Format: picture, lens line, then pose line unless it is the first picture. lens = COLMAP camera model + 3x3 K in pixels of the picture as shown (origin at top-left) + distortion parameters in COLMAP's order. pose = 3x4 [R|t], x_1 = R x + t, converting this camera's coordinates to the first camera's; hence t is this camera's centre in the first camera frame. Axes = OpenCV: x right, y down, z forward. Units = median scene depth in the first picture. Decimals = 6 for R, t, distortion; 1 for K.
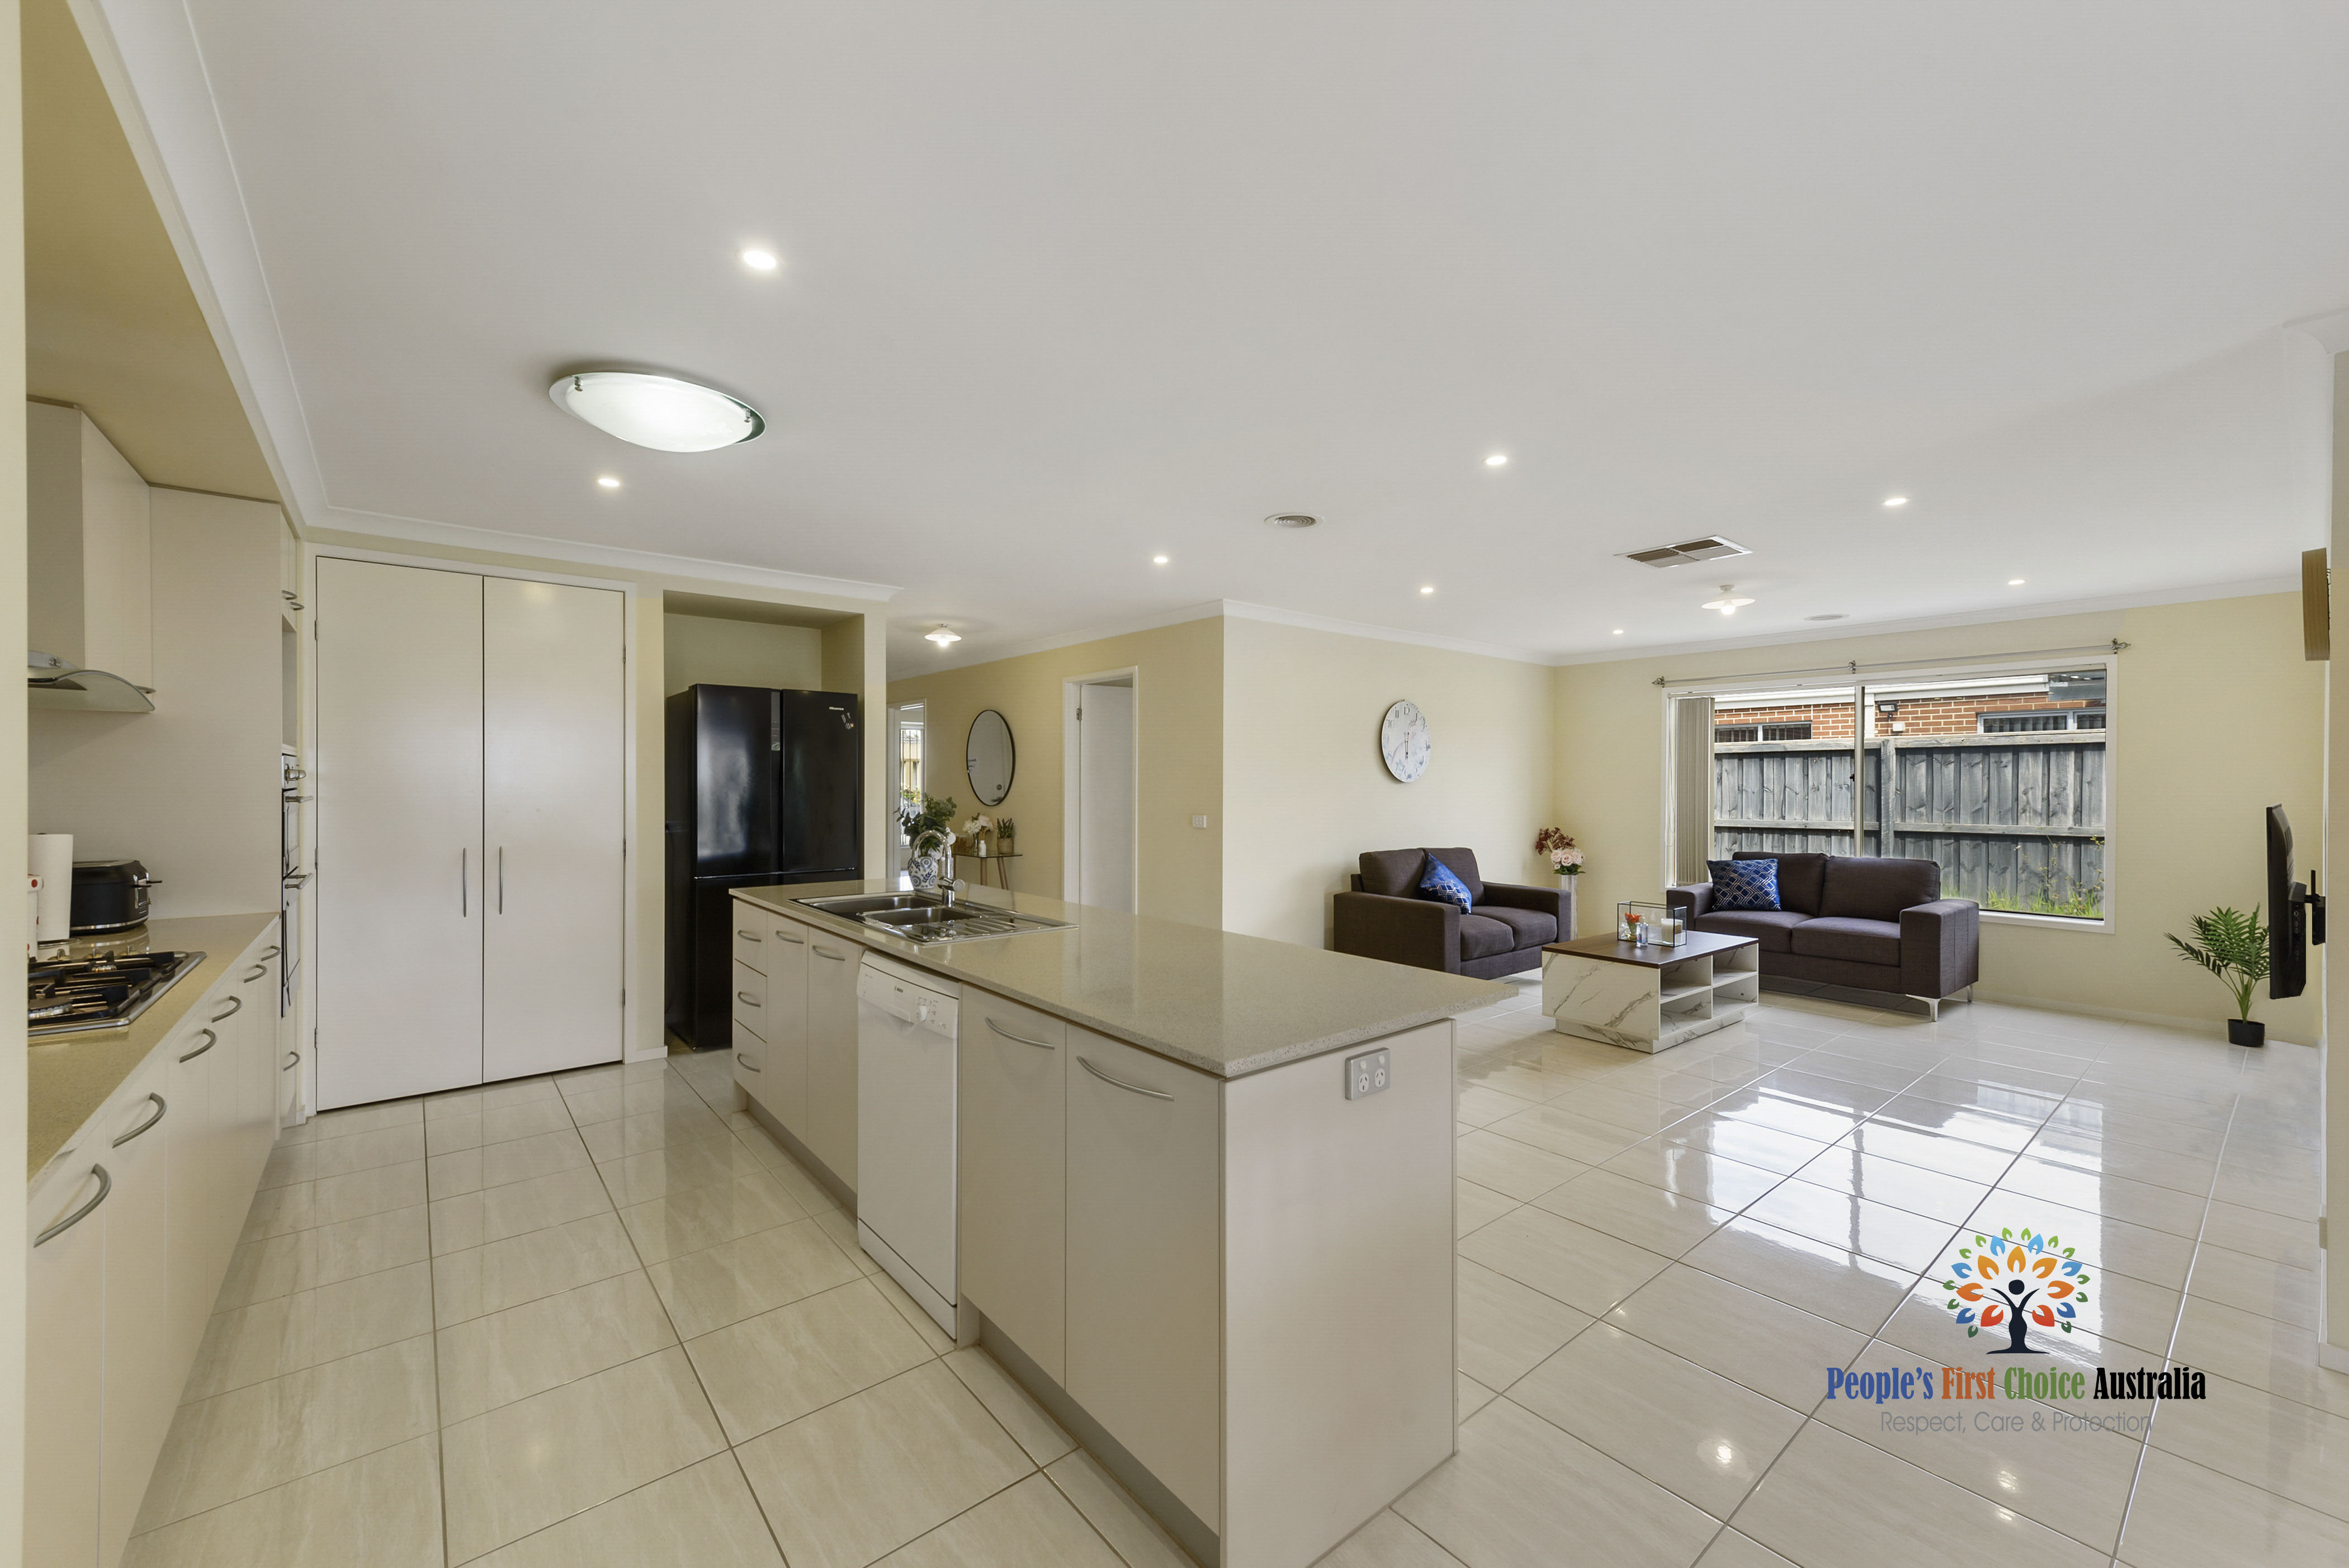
lens RADIAL K [[945.7, 0, 1166.7], [0, 945.7, 786.7], [0, 0, 1]] dist [0.007230, -0.000838]
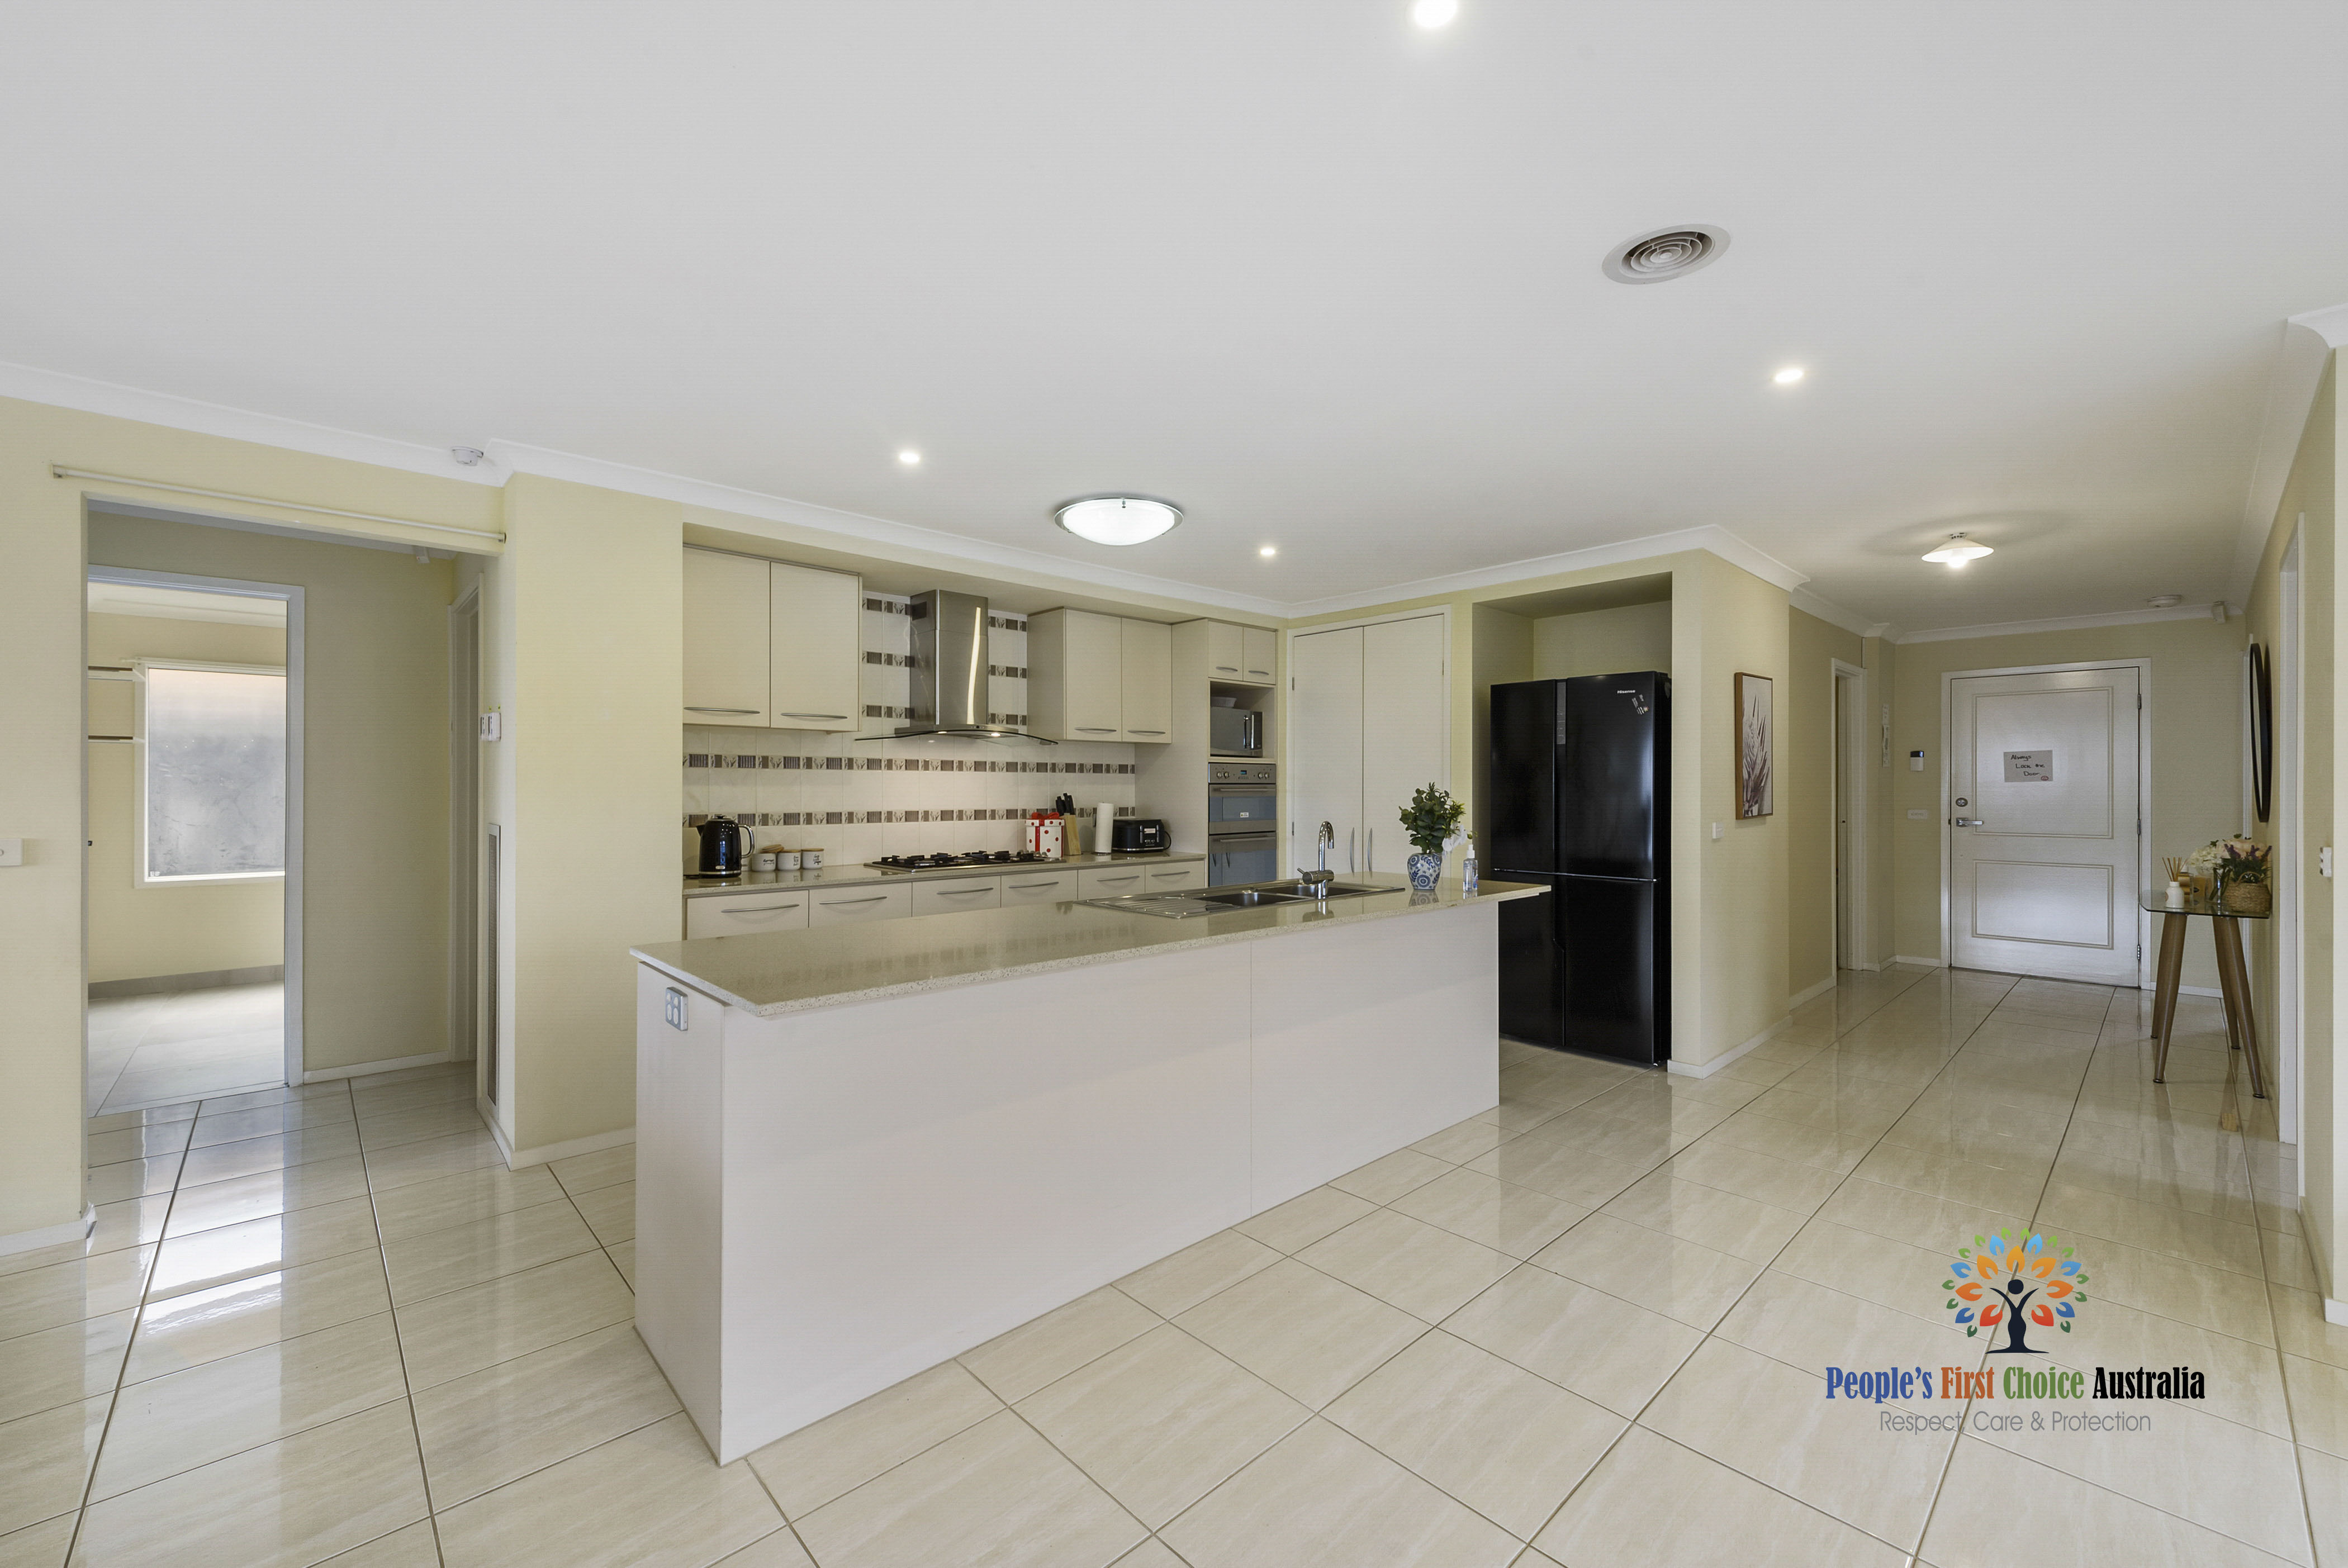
lens RADIAL K [[945.2, 0, 1167.1], [0, 945.2, 788.4], [0, 0, 1]] dist [0.007230, -0.000838]
pose [[0.056706, -0.001404, -0.998390, 0.378070], [-0.008077, 0.999966, -0.001865, 0.008299], [0.998358, 0.008170, 0.056693, 0.416990]]
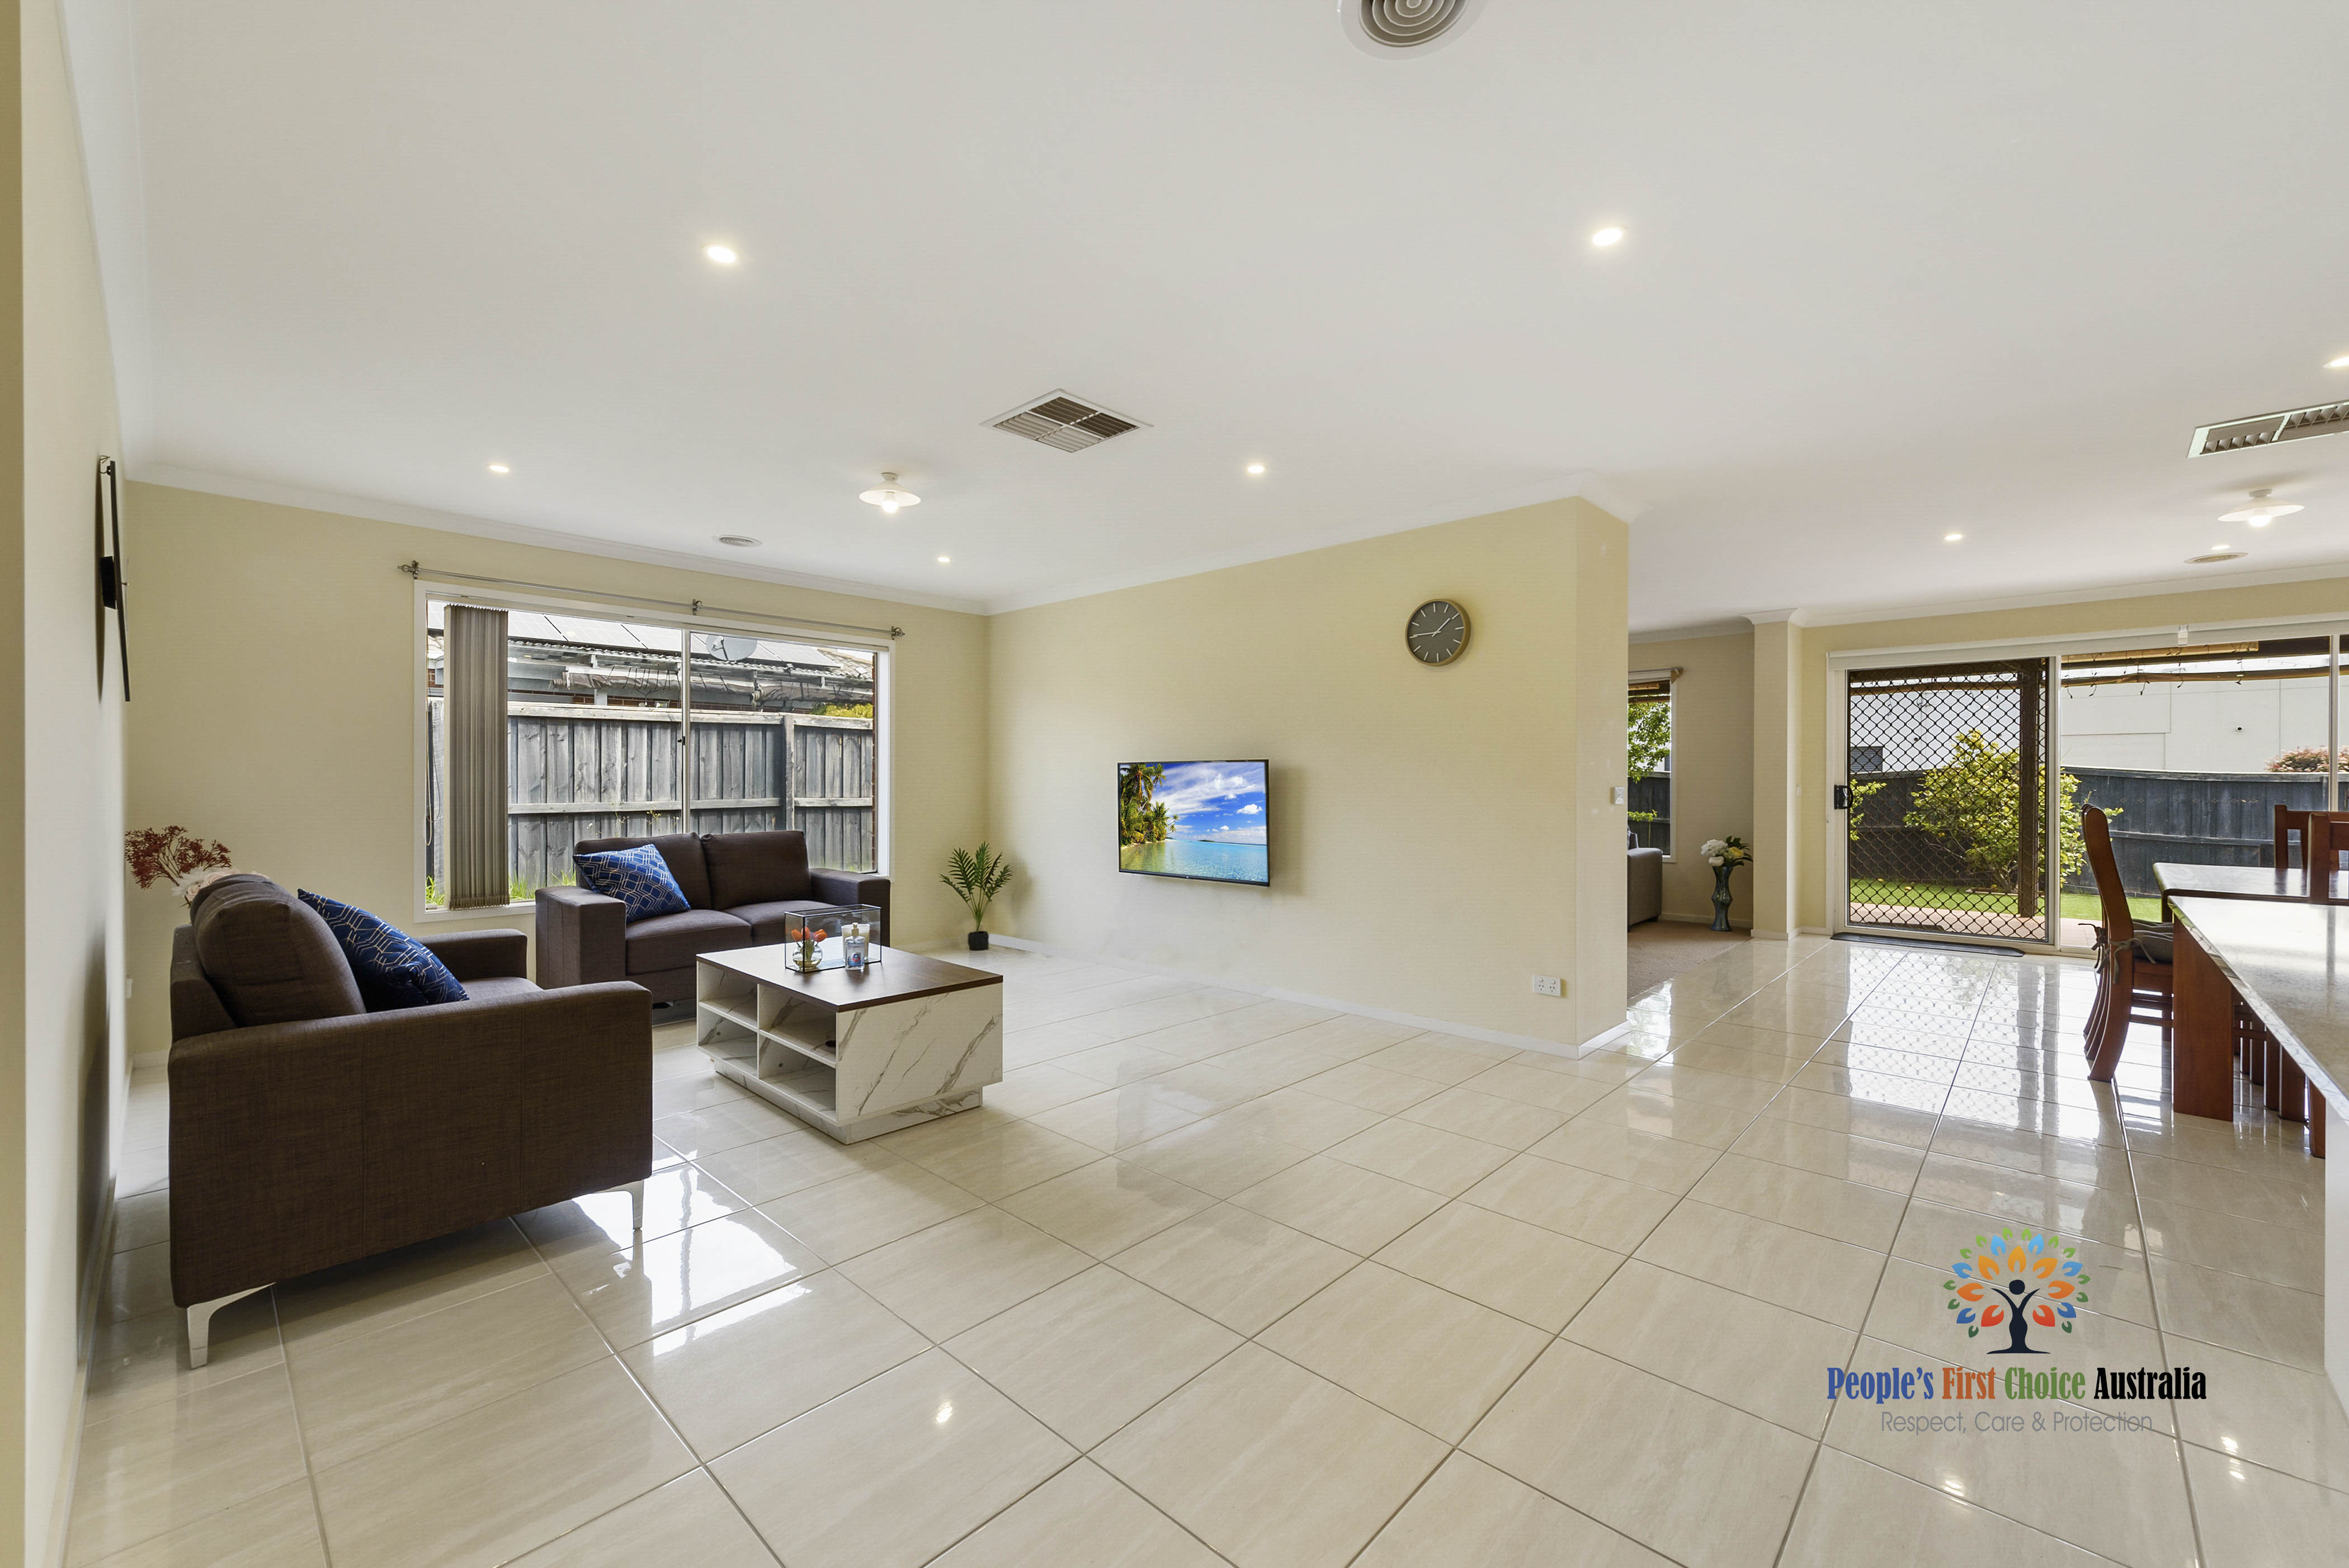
lens RADIAL K [[945.6, 0, 1167.1], [0, 945.6, 783.7], [0, 0, 1]] dist [0.007230, -0.000838]
pose [[-0.135178, -0.002021, 0.990819, -0.149544], [0.004848, 0.999985, 0.002701, 0.027770], [-0.990810, 0.005169, -0.135166, 0.685653]]
